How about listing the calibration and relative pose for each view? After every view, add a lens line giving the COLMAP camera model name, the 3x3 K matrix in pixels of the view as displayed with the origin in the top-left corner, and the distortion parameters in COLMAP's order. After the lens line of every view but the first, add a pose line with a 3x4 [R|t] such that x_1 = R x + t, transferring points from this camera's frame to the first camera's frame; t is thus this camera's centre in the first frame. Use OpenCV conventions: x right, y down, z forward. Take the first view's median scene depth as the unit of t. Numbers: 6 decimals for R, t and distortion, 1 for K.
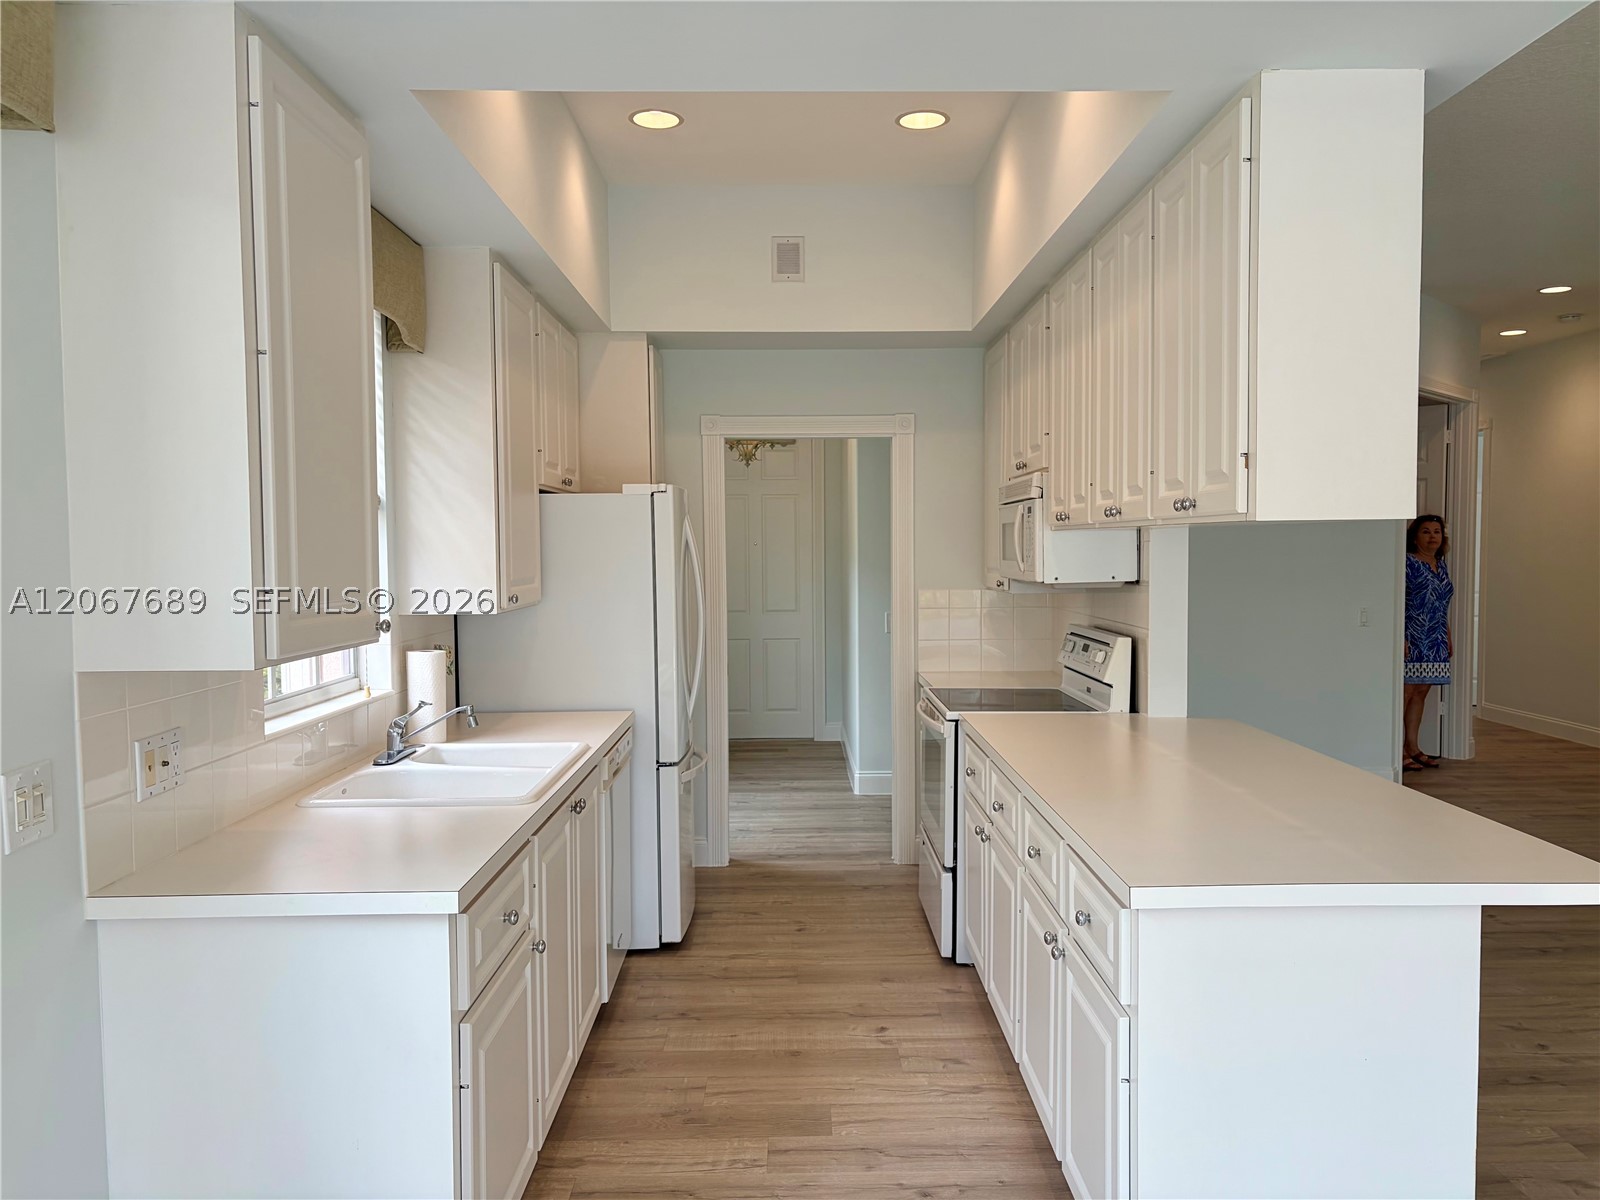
lens RADIAL K [[1203.1, 0, 809.0], [0, 1203.1, 594.3], [0, 0, 1]] dist [0.055223, -0.062680]
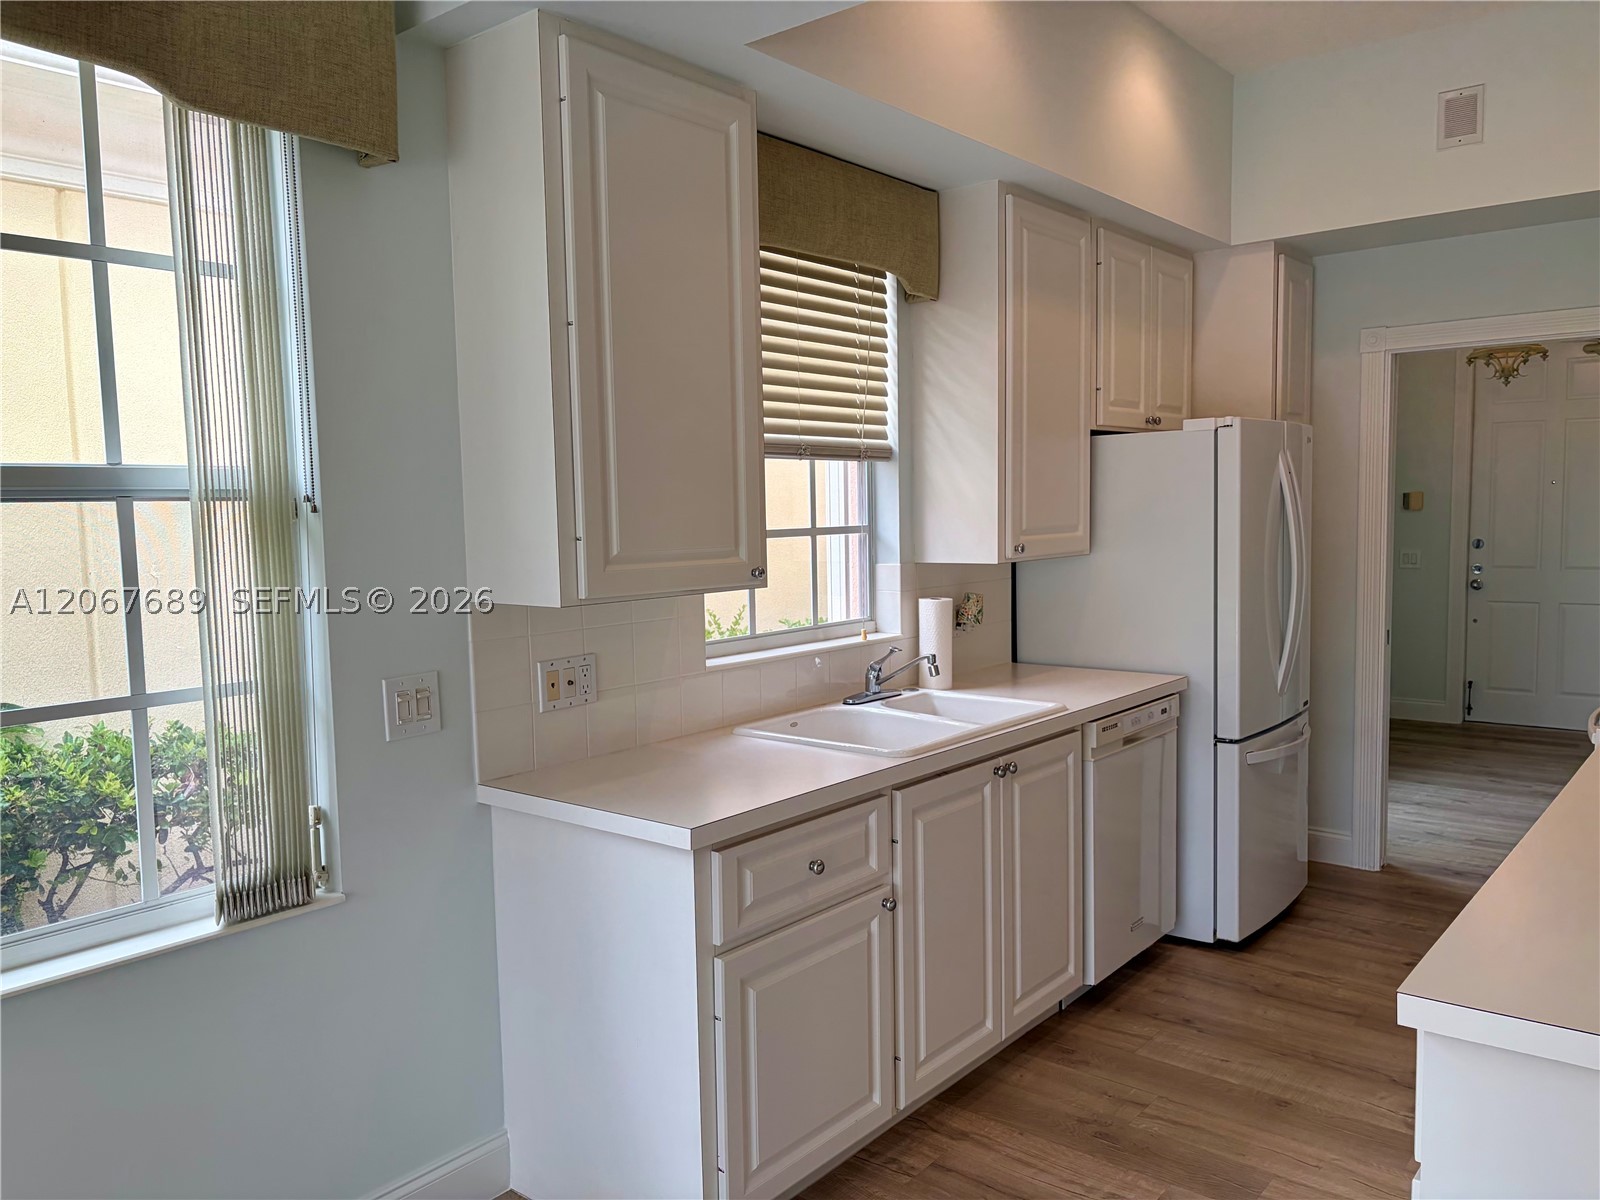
lens RADIAL K [[1203.1, 0, 806.1], [0, 1203.1, 601.2], [0, 0, 1]] dist [0.055223, -0.062680]
pose [[0.762271, 0.045137, -0.645682, 0.252824], [-0.012404, 0.998401, 0.055151, -0.005114], [0.647139, -0.034031, 0.761612, 0.161648]]
